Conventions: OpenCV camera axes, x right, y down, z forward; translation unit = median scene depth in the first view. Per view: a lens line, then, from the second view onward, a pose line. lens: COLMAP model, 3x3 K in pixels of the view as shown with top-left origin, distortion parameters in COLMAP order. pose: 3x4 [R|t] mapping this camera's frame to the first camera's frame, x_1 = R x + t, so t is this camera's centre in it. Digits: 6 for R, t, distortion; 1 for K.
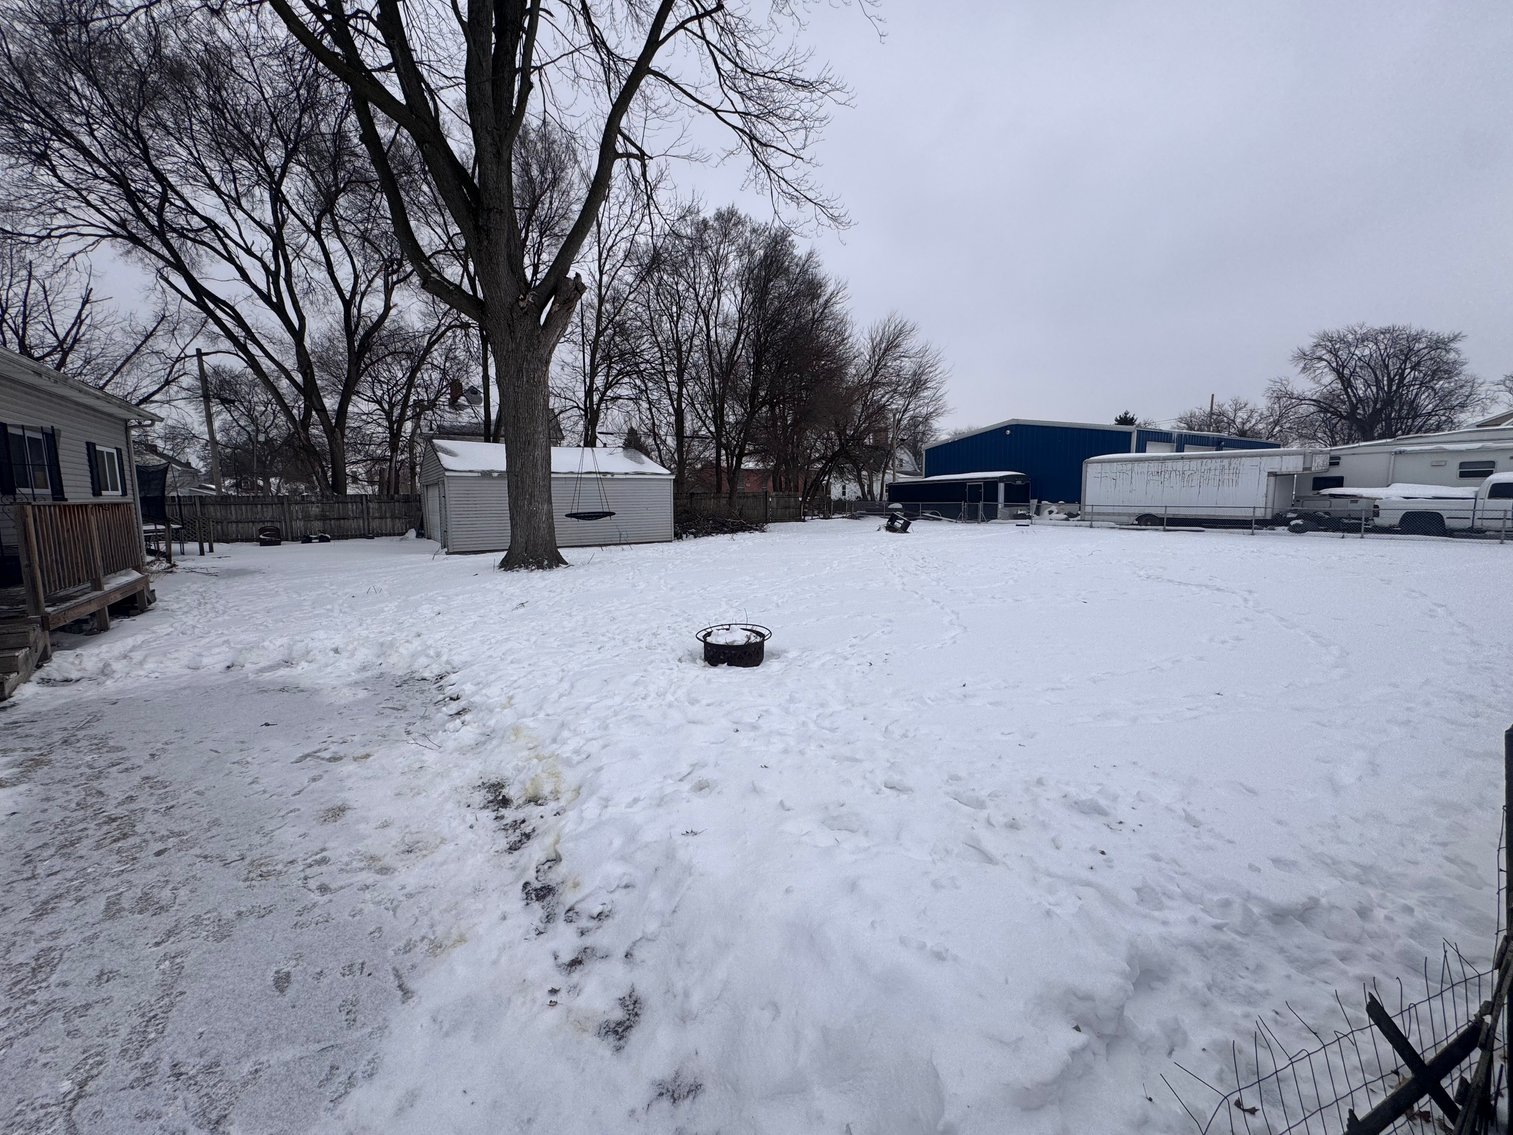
lens RADIAL K [[595.8, 0, 755.8], [0, 595.8, 563.8], [0, 0, 1]] dist [-0.001019, 0.000173]
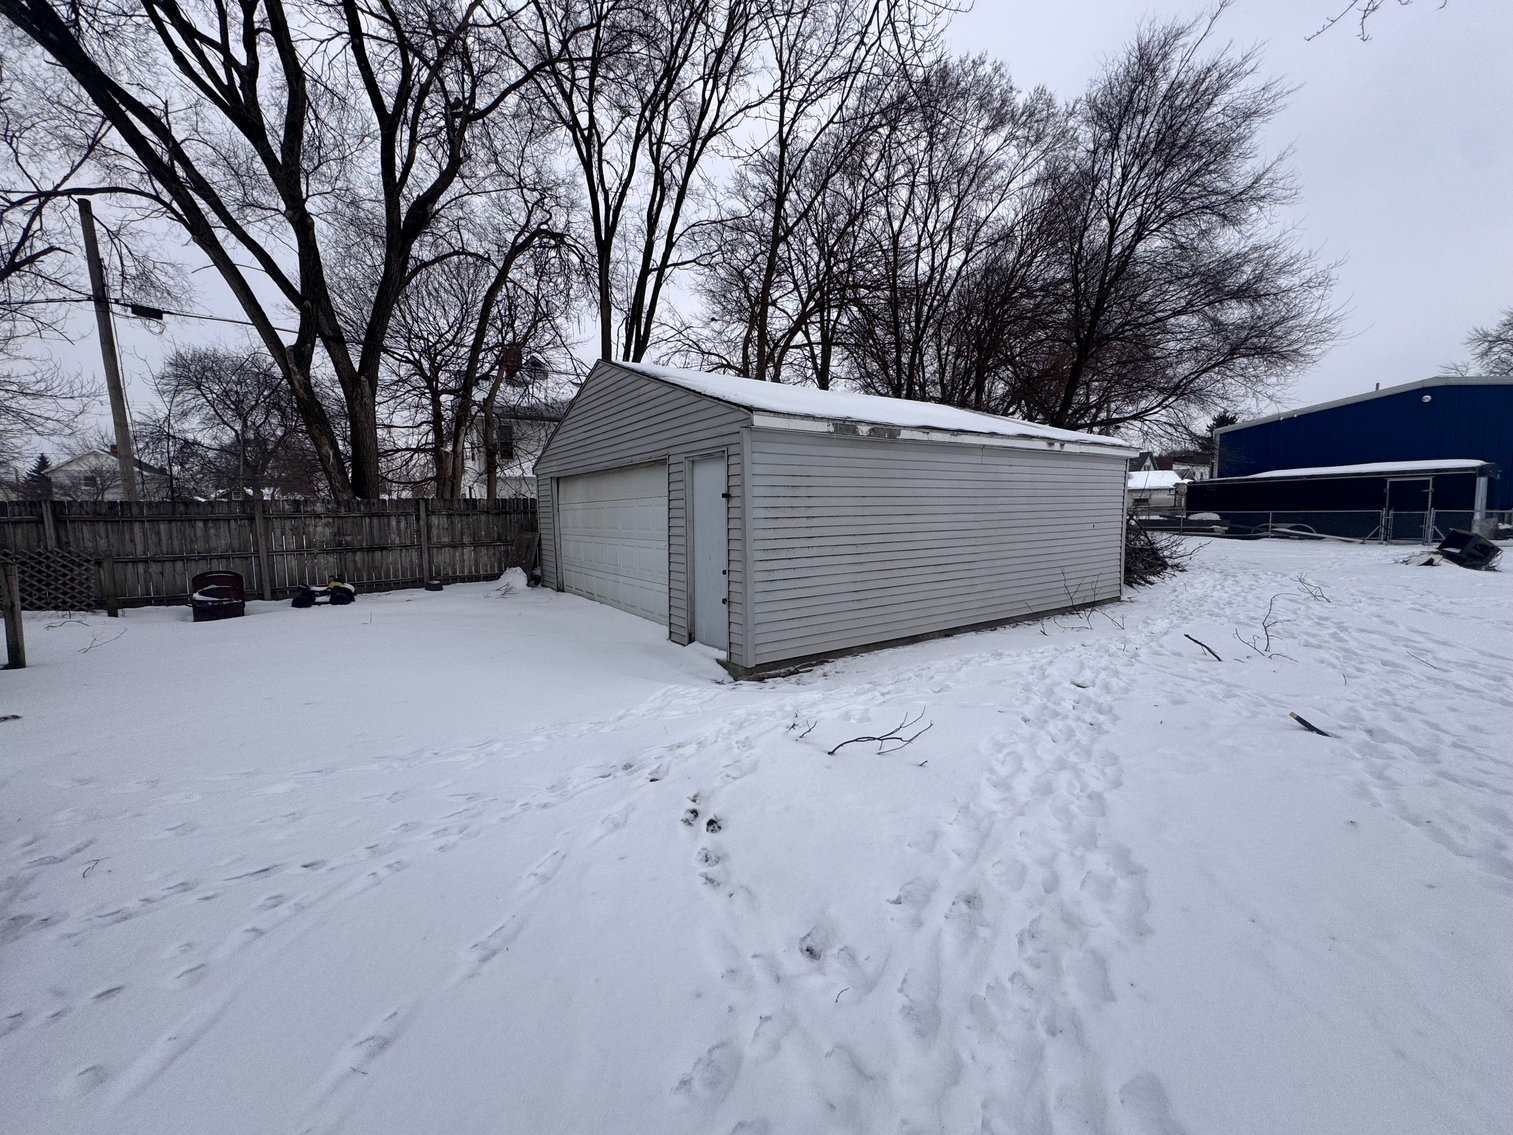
lens RADIAL K [[595.8, 0, 759.9], [0, 595.8, 565.8], [0, 0, 1]] dist [-0.001019, 0.000173]
pose [[0.999979, -0.005404, 0.003439, -0.378153], [0.005458, 0.999858, -0.015966, -0.051875], [-0.003352, 0.015984, 0.999867, 0.504983]]
